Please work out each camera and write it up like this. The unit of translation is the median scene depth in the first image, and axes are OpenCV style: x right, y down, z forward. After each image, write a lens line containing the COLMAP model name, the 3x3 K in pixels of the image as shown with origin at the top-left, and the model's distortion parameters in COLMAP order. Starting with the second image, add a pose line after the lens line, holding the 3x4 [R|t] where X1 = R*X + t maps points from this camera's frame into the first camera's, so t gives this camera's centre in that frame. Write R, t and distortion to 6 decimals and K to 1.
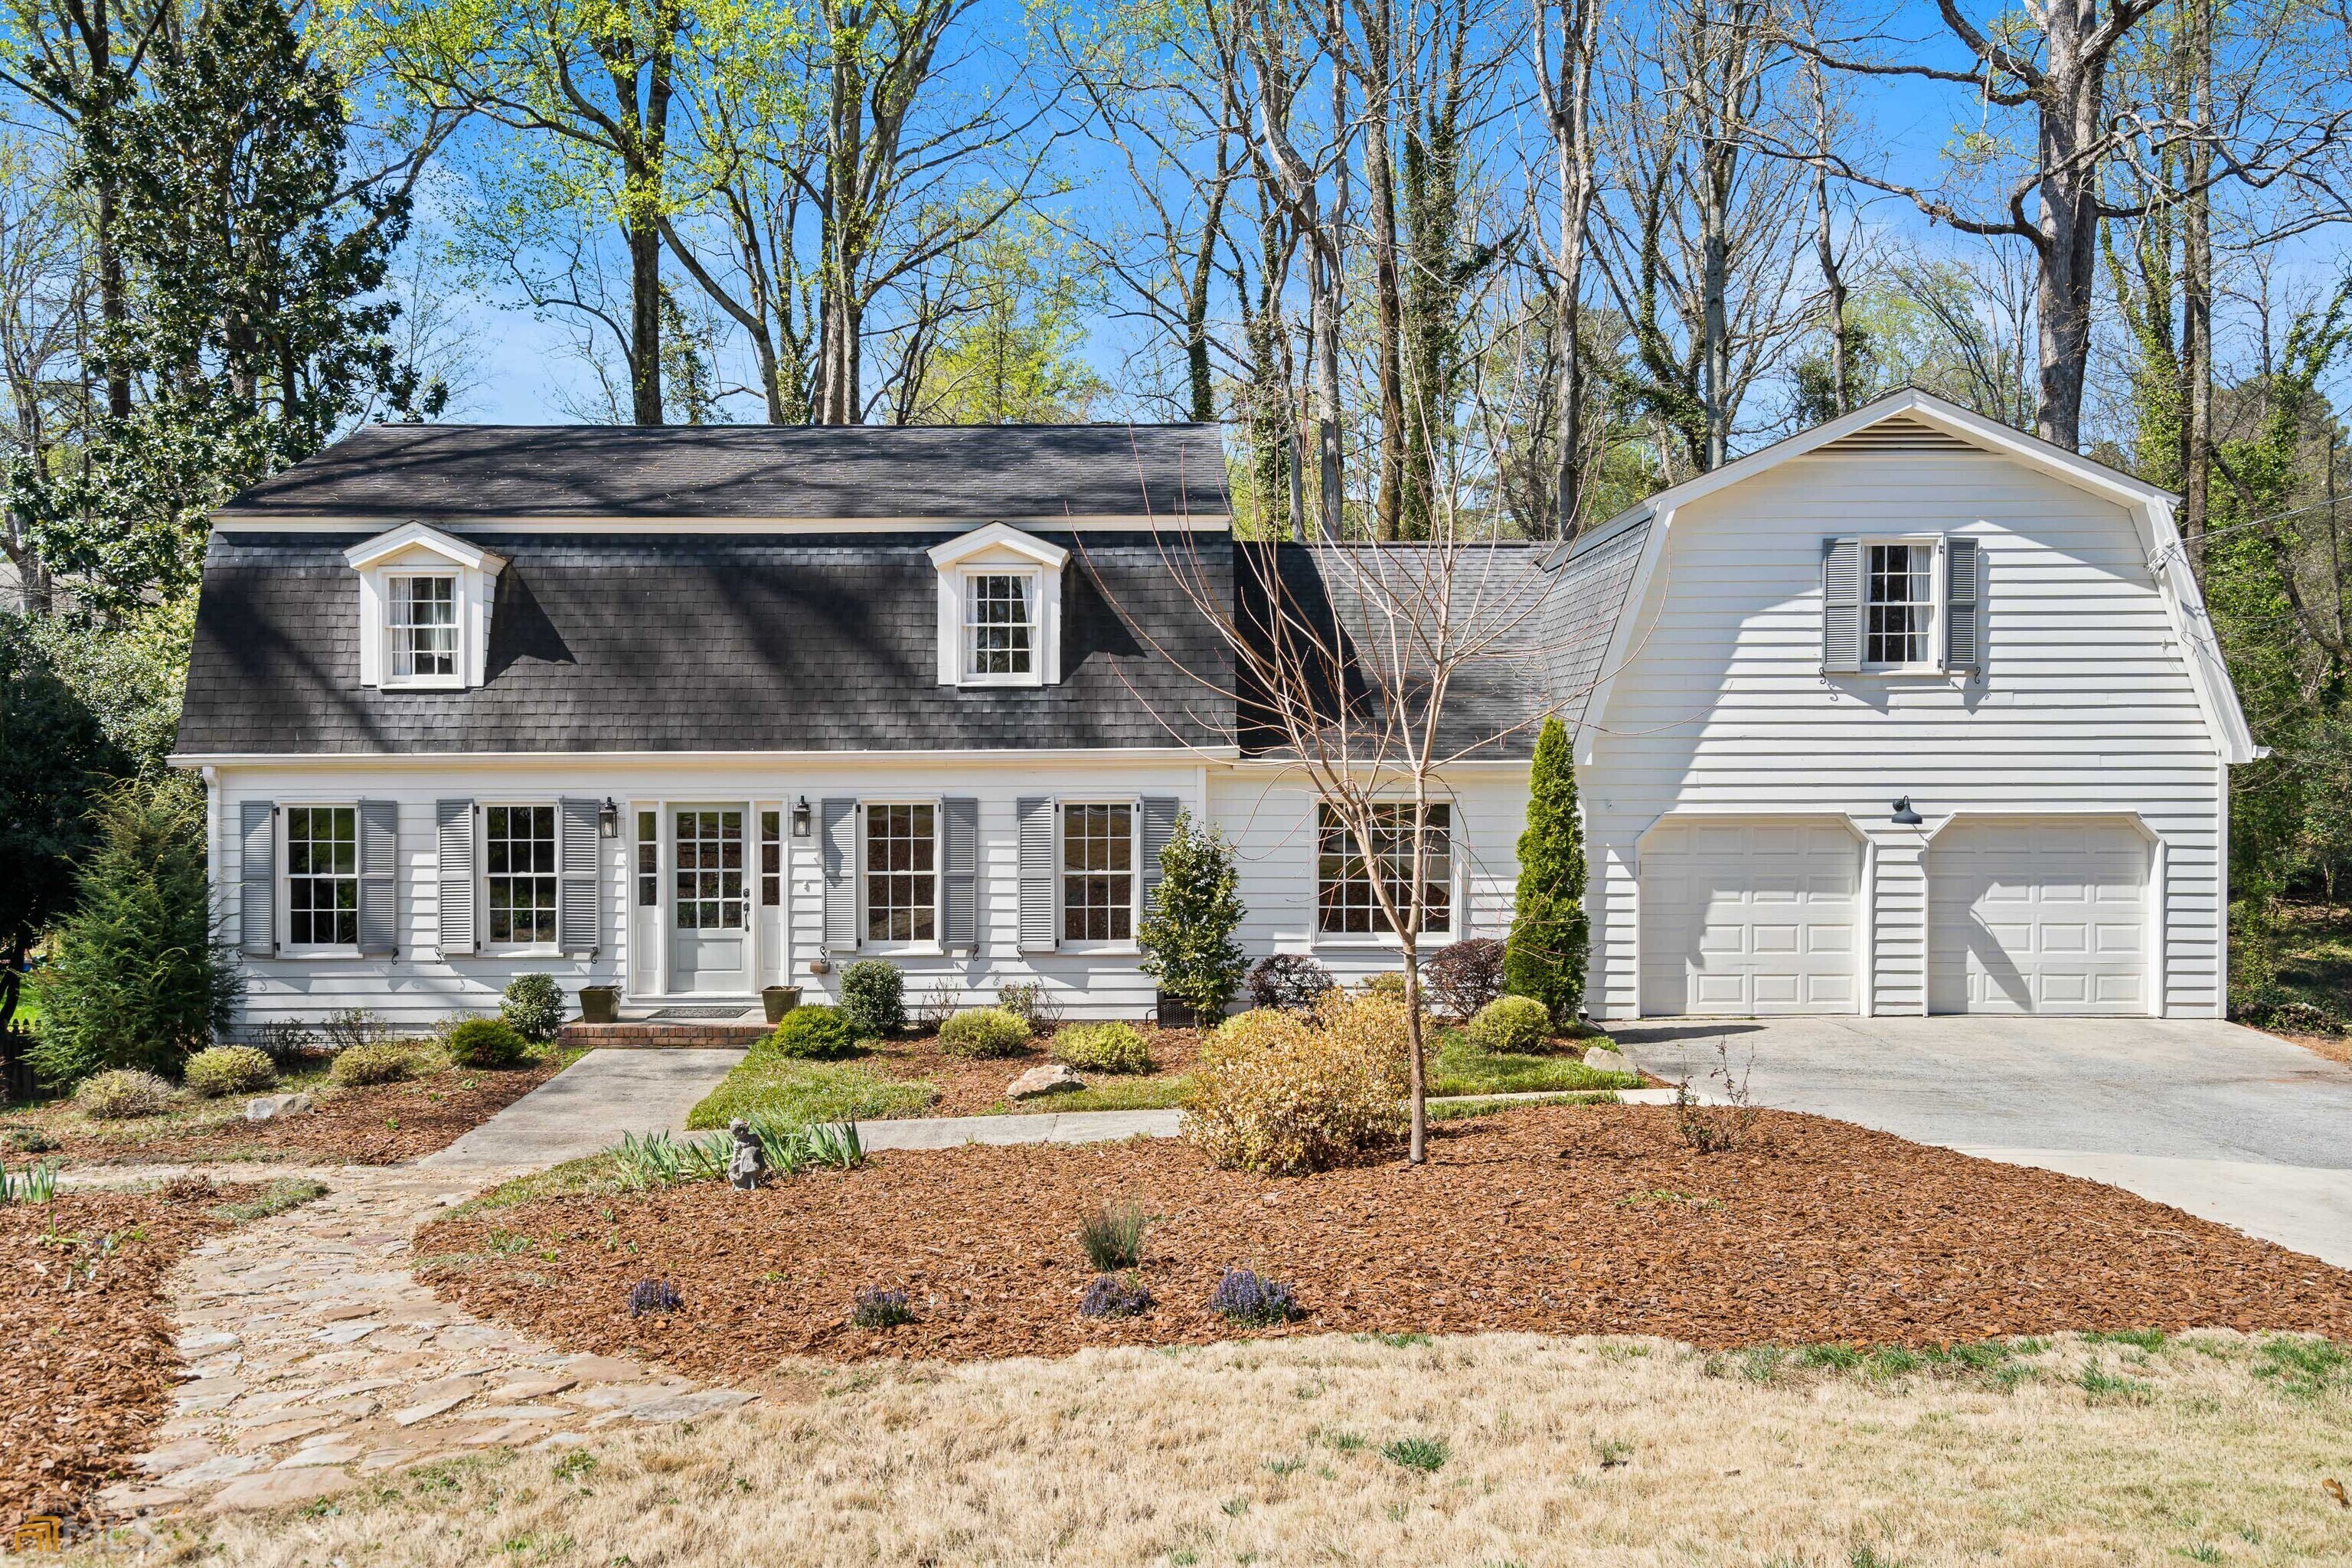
lens RADIAL K [[1837.1, 0, 1176.0], [0, 1837.1, 784.0], [0, 0, 1]] dist [0.007831, 0.002141]
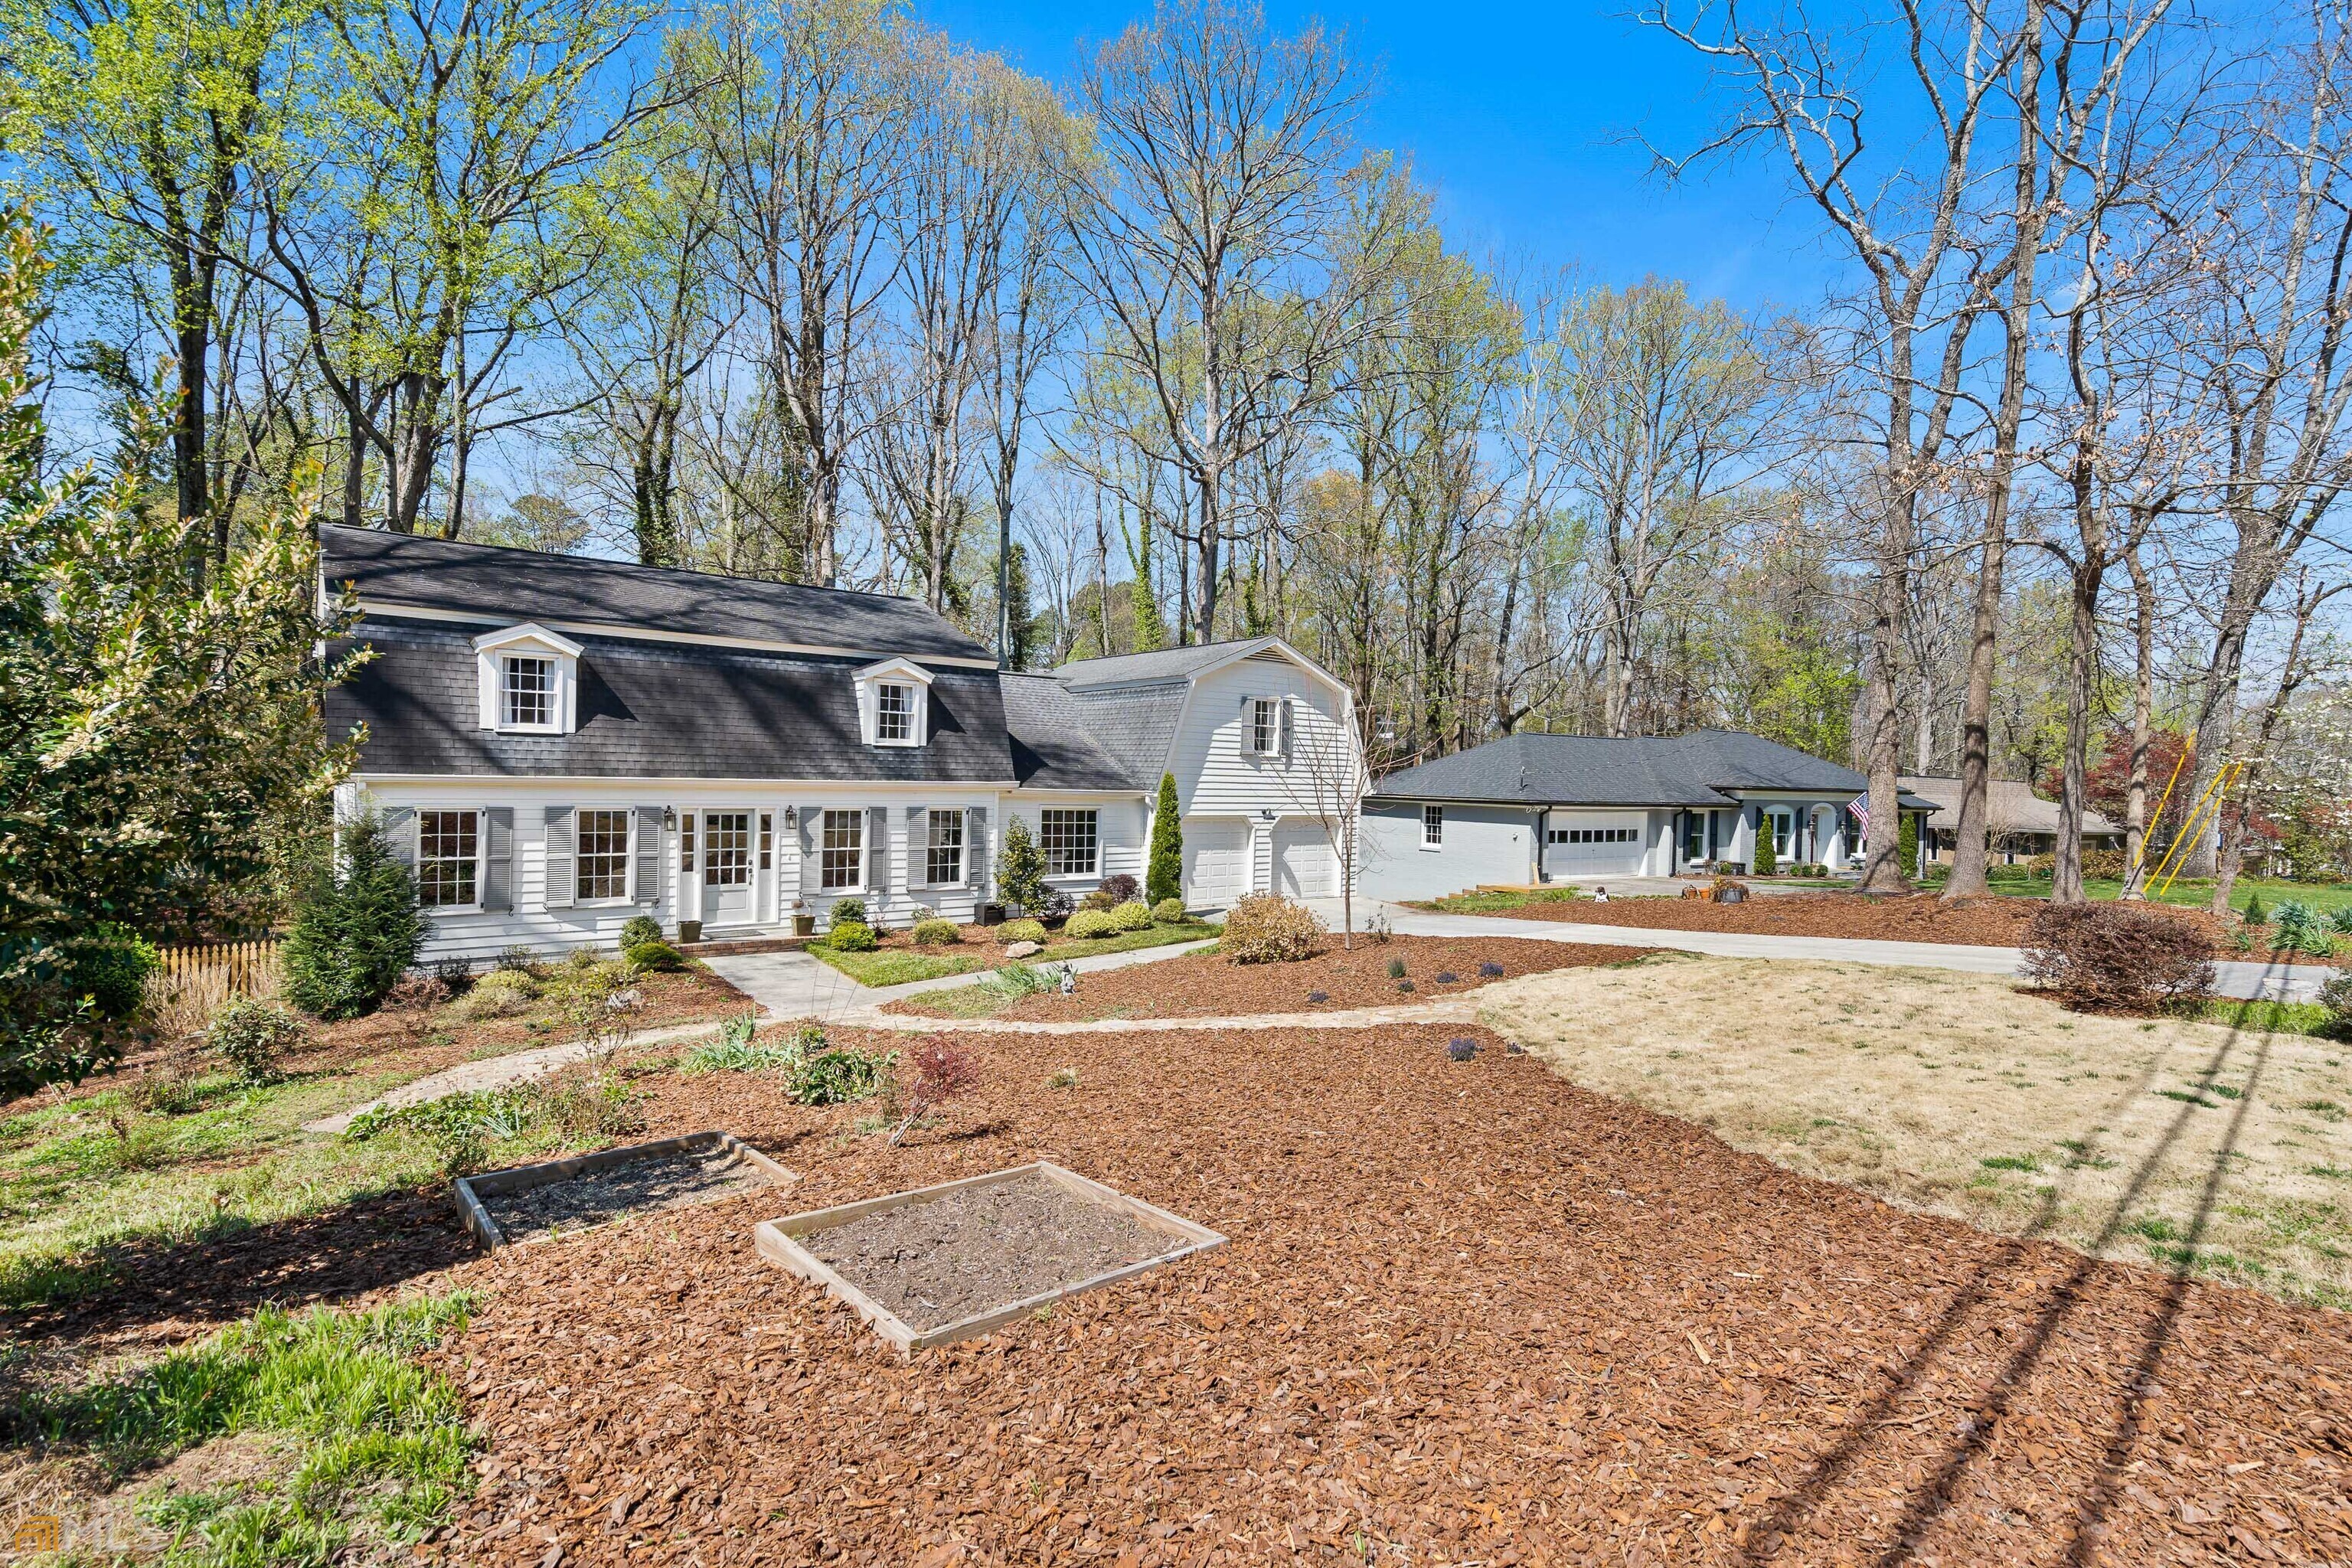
lens RADIAL K [[1045.1, 0, 1176.7], [0, 1045.1, 821.2], [0, 0, 1]] dist [-0.001195, -0.000083]
pose [[0.802199, -0.003881, 0.597044, -0.494121], [-0.007625, 0.999831, 0.016744, 0.002056], [-0.597008, -0.017984, 0.802034, -0.005631]]
